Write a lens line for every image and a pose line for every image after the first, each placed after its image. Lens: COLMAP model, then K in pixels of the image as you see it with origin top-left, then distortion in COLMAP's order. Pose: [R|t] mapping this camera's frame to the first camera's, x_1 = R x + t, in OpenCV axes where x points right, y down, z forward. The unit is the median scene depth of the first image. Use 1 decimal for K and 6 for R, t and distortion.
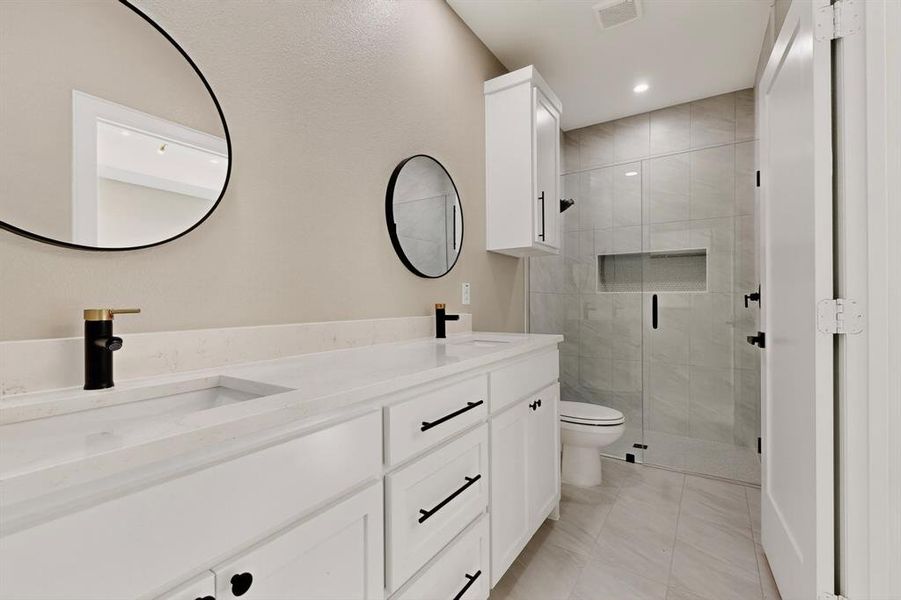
lens RADIAL K [[390.5, 0, 447.4], [0, 390.5, 301.1], [0, 0, 1]] dist [0.001136, 0.000388]
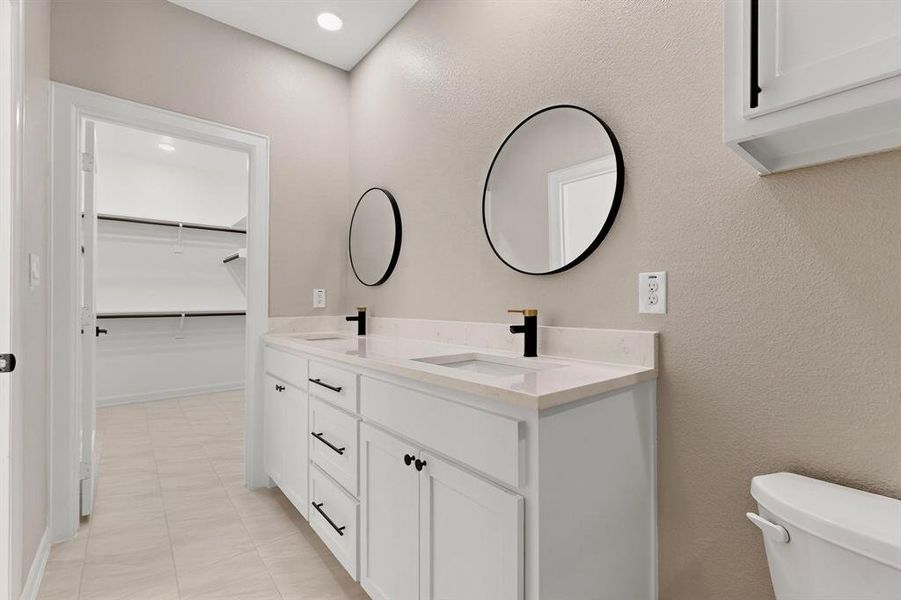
lens RADIAL K [[390.5, 0, 447.4], [0, 390.5, 301.1], [0, 0, 1]] dist [0.001136, 0.000388]
pose [[-0.284489, -0.001149, -0.958679, 0.797758], [0.002822, 0.999994, -0.002035, -0.008448], [0.958675, -0.003284, -0.284484, 1.164163]]
